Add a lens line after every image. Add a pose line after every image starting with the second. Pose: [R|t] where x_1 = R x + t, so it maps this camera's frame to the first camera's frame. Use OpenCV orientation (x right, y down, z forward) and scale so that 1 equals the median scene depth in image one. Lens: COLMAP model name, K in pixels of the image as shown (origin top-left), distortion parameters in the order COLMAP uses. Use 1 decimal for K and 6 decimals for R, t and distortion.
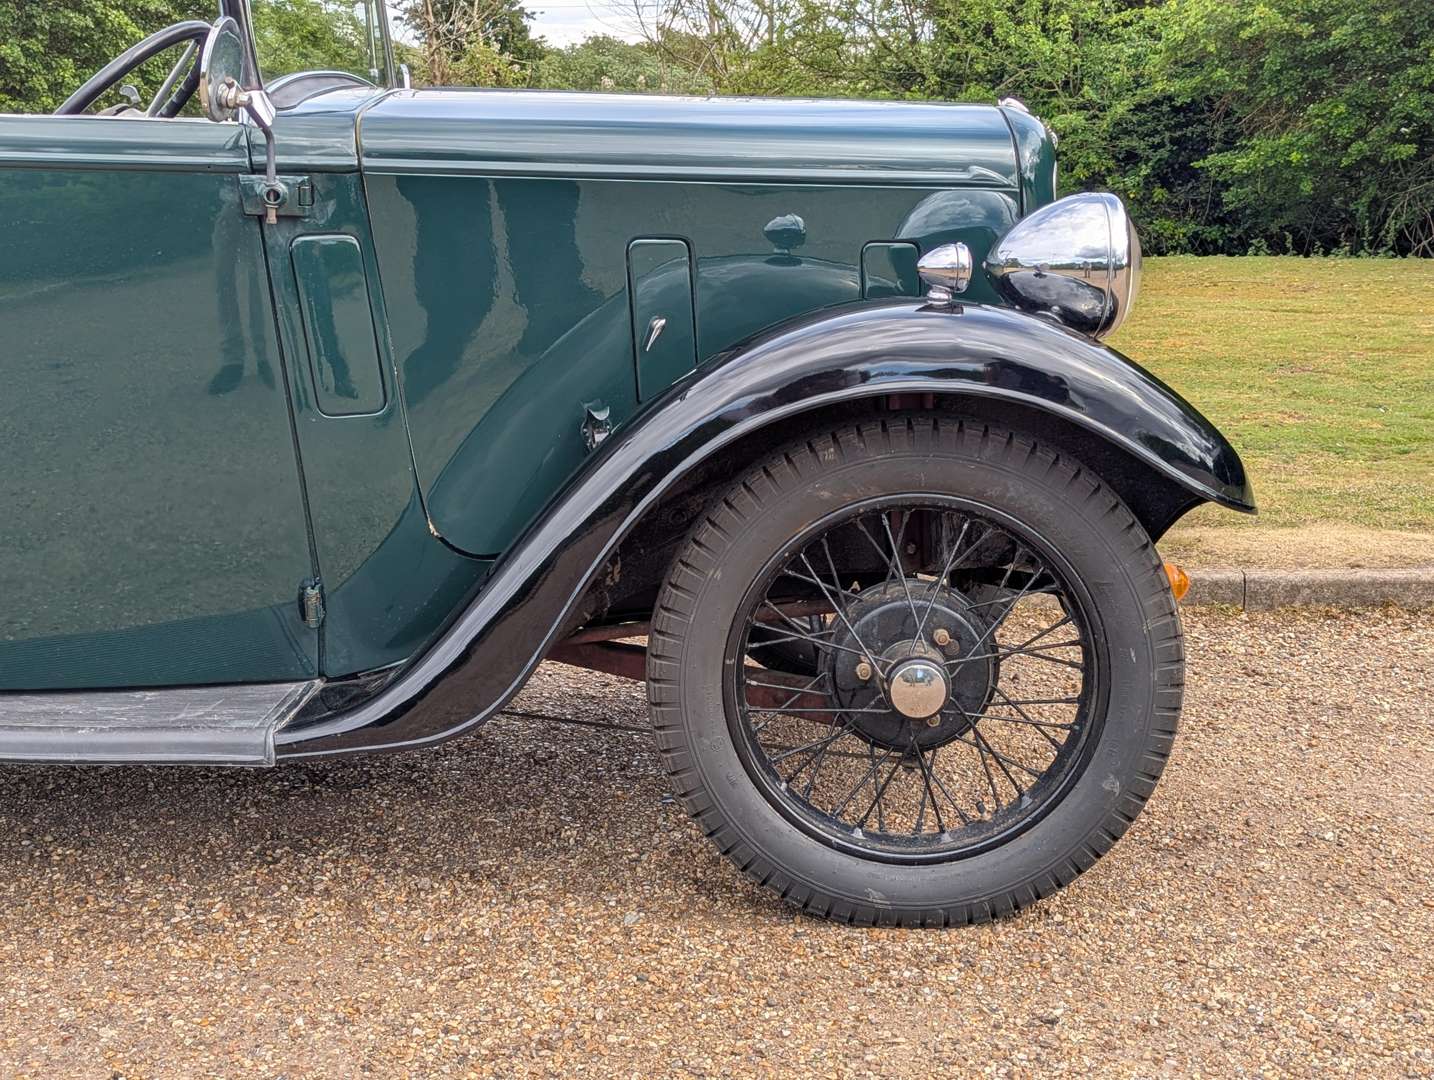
lens RADIAL K [[1798.3, 0, 719.3], [0, 1798.3, 536.2], [0, 0, 1]] dist [0.067611, -0.099163]
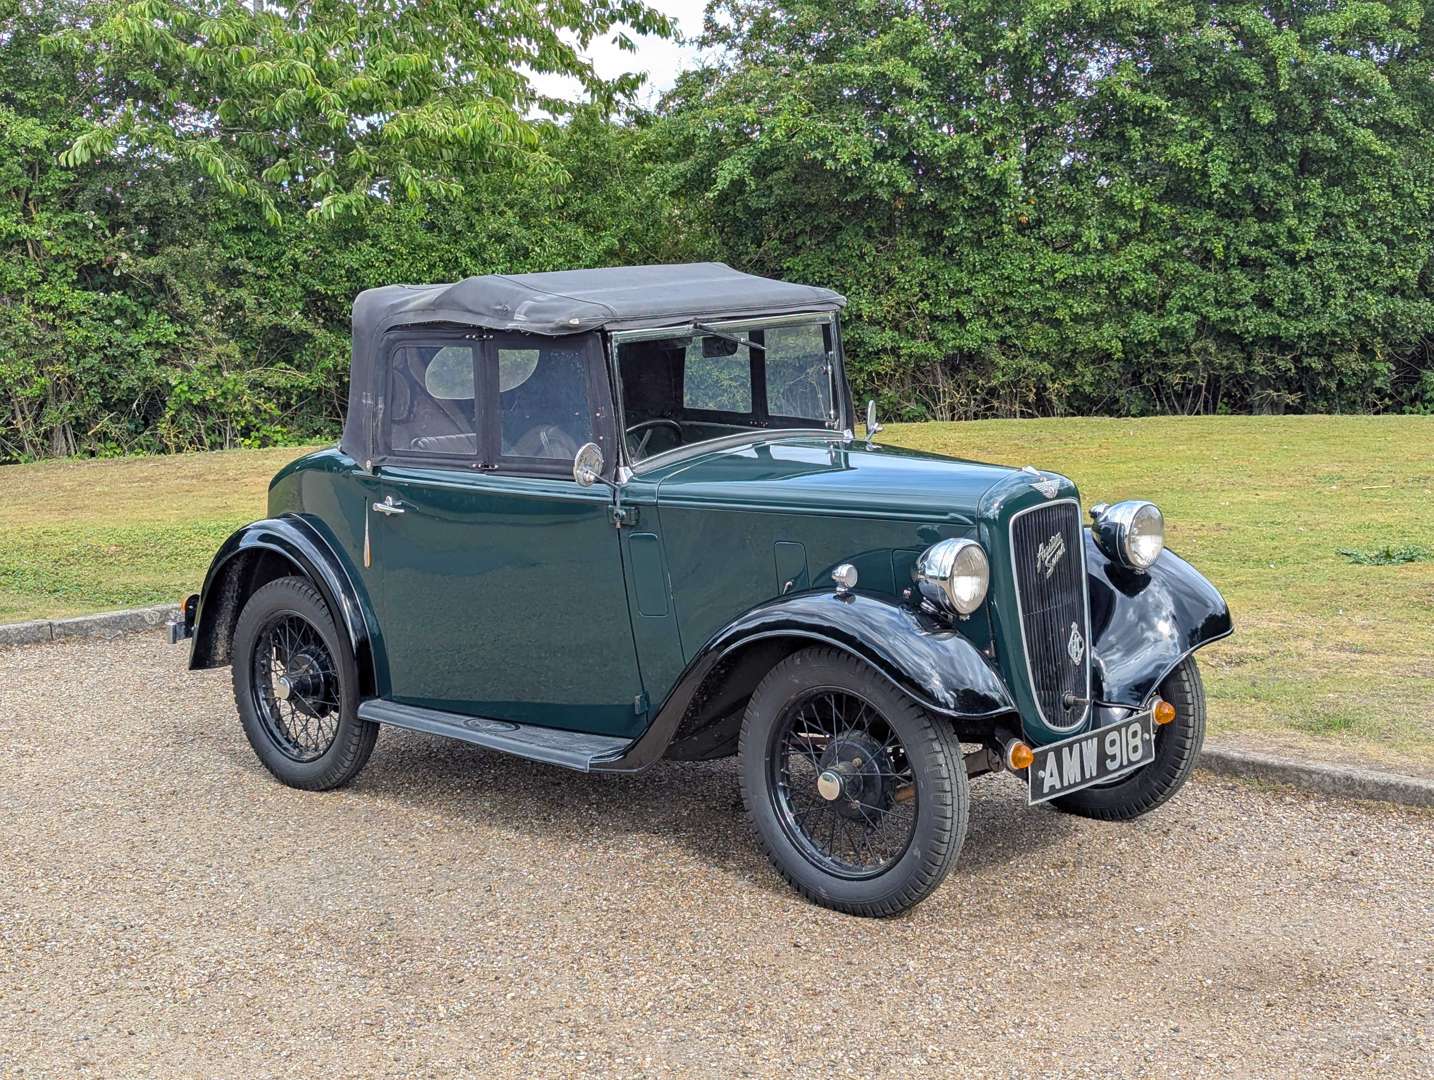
lens RADIAL K [[2150.0, 0, 707.0], [0, 2150.0, 543.9], [0, 0, 1]] dist [0.247590, -0.951953]
pose [[0.734359, 0.077867, -0.674280, 0.238185], [-0.103832, 0.994593, 0.001774, -0.025189], [0.670772, 0.068709, 0.738474, -0.127684]]
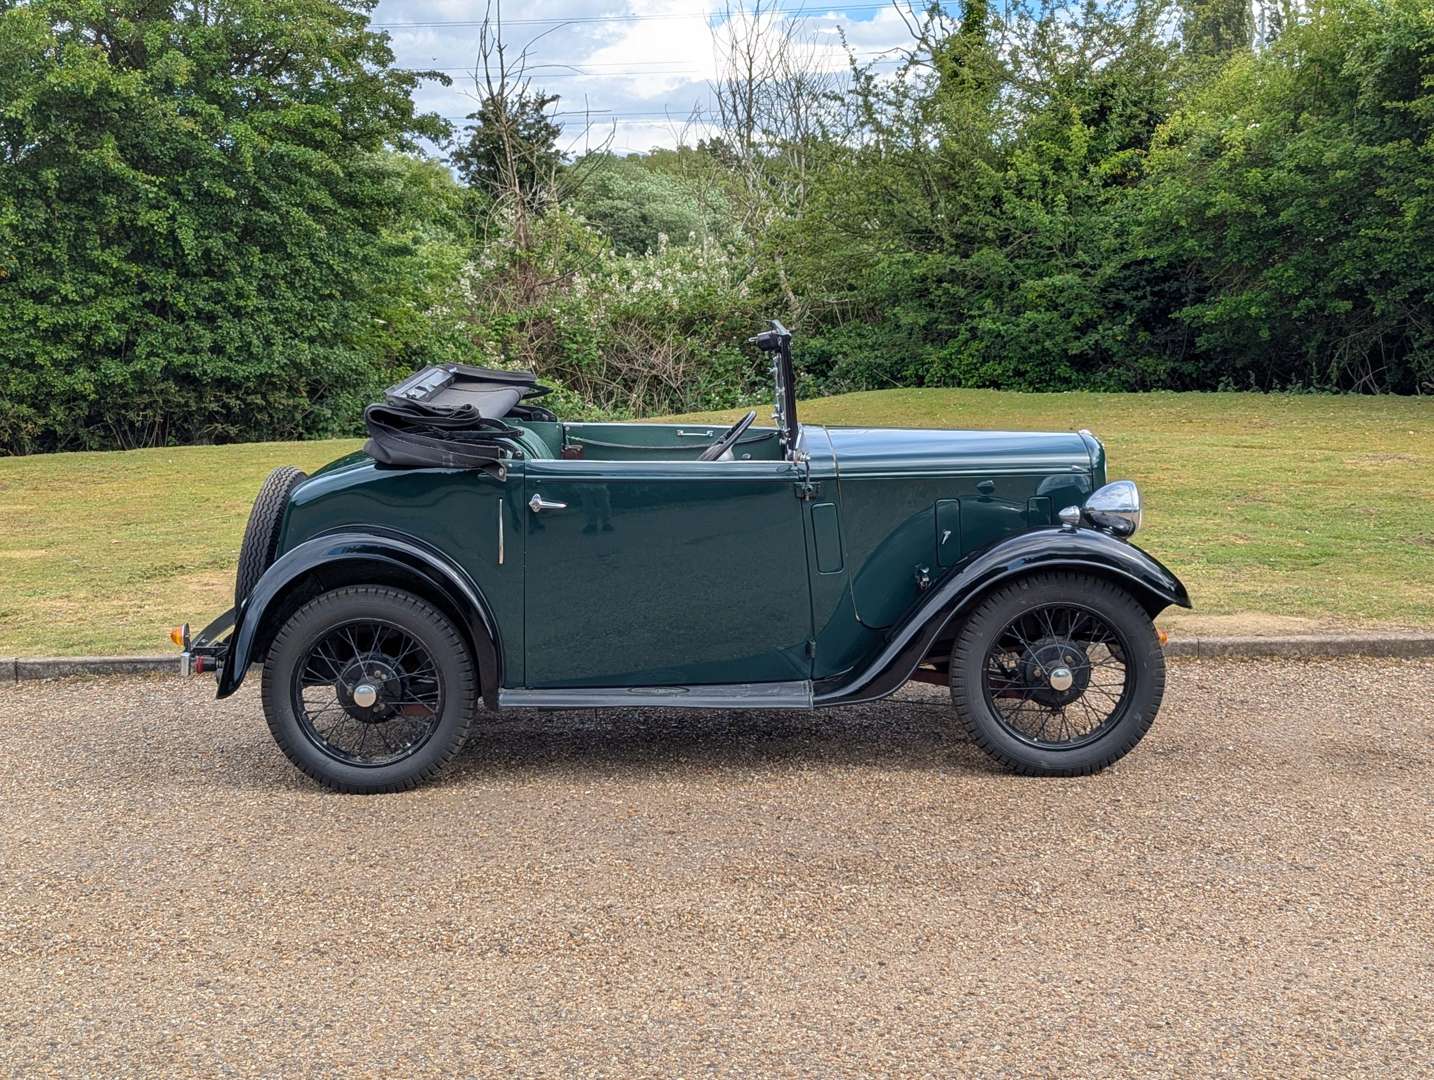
lens RADIAL K [[1816.8, 0, 721.7], [0, 1816.8, 543.4], [0, 0, 1]] dist [0.153980, -0.533547]
pose [[0.999883, -0.010715, 0.010939, -0.059417], [0.011236, 0.998746, -0.048783, 0.002153], [-0.010403, 0.048901, 0.998749, -0.237776]]
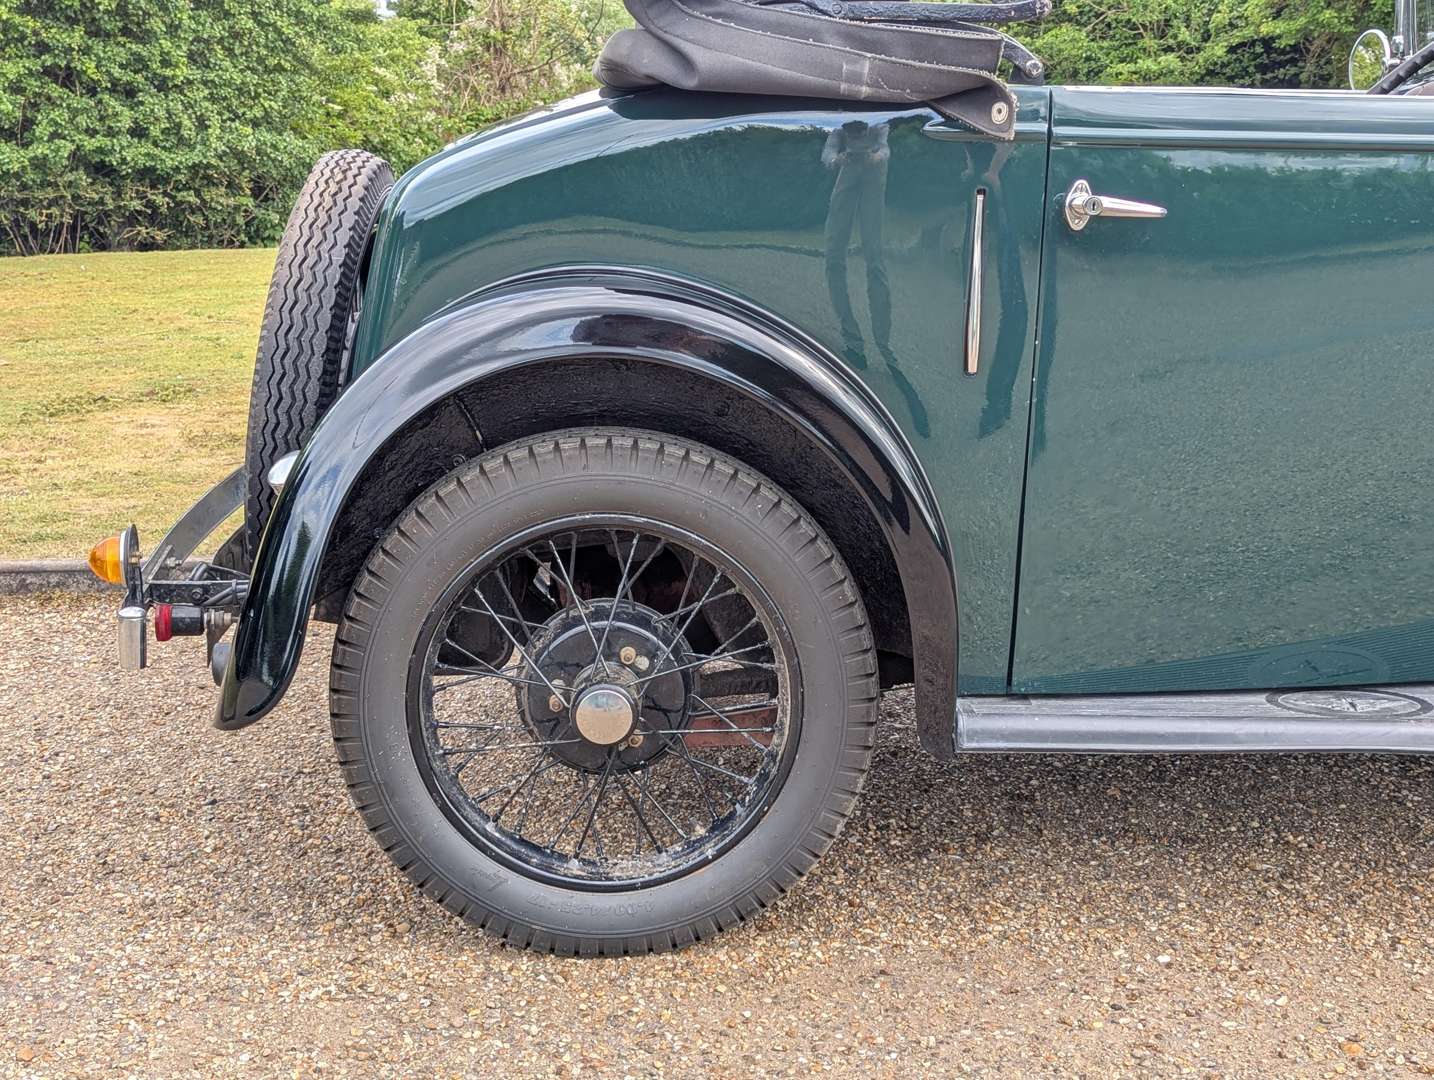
lens RADIAL K [[1809.3, 0, 697.5], [0, 1809.3, 536.2], [0, 0, 1]] dist [0.057213, -0.056516]
pose [[0.999099, -0.009893, 0.041281, -0.127795], [0.008539, 0.999424, 0.032859, -0.004607], [-0.041583, -0.032477, 0.998607, -0.000971]]
